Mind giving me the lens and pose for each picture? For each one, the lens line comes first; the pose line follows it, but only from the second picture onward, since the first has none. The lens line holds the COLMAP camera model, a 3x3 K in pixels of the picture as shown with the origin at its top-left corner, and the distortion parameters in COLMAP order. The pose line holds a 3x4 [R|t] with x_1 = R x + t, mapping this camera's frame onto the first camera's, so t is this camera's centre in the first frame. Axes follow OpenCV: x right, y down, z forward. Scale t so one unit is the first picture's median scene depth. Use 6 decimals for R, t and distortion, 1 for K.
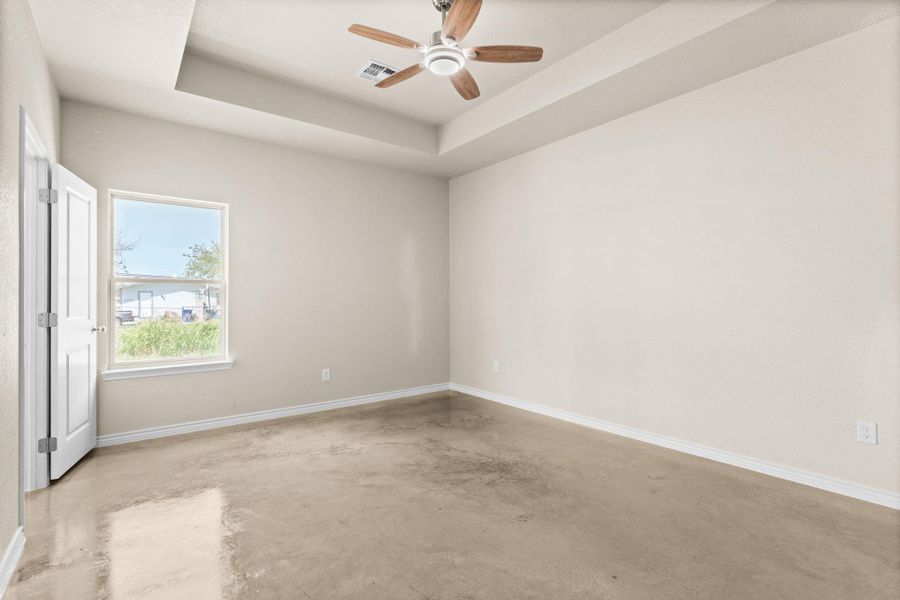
lens RADIAL K [[432.1, 0, 450.9], [0, 432.1, 293.8], [0, 0, 1]] dist [0.000207, -0.000242]
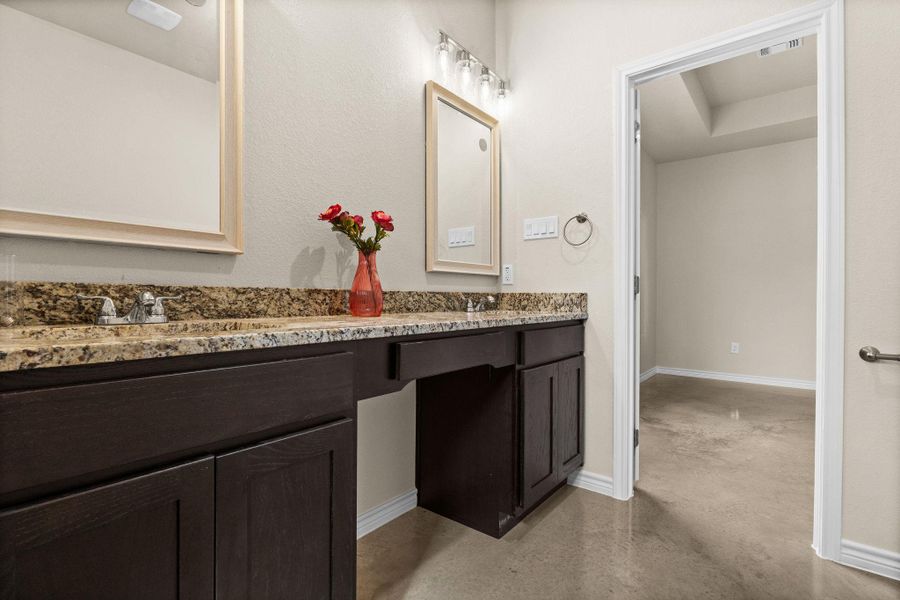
lens RADIAL K [[432.1, 0, 455.4], [0, 432.1, 295.8], [0, 0, 1]] dist [0.000207, -0.000242]
pose [[0.967920, 0.007816, 0.251136, -1.040221], [-0.010115, 0.999918, 0.007864, 0.057358], [-0.251054, -0.010152, 0.967920, 0.219176]]
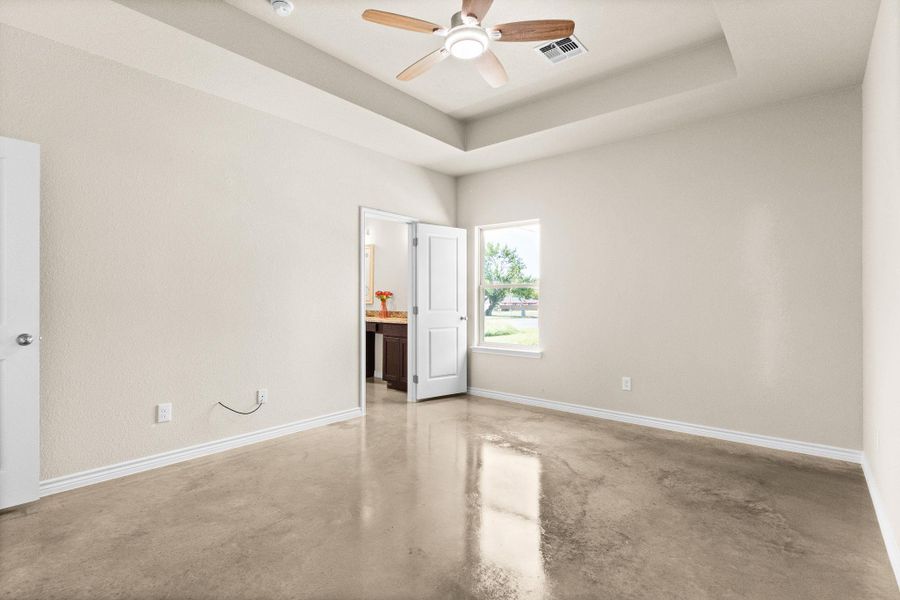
lens RADIAL K [[432.1, 0, 447.2], [0, 432.1, 302.2], [0, 0, 1]] dist [0.000207, -0.000242]
pose [[0.212817, 0.008062, -0.977059, 0.616622], [0.006477, 0.999932, 0.009662, 0.007905], [0.977071, -0.008385, 0.212751, 0.534613]]
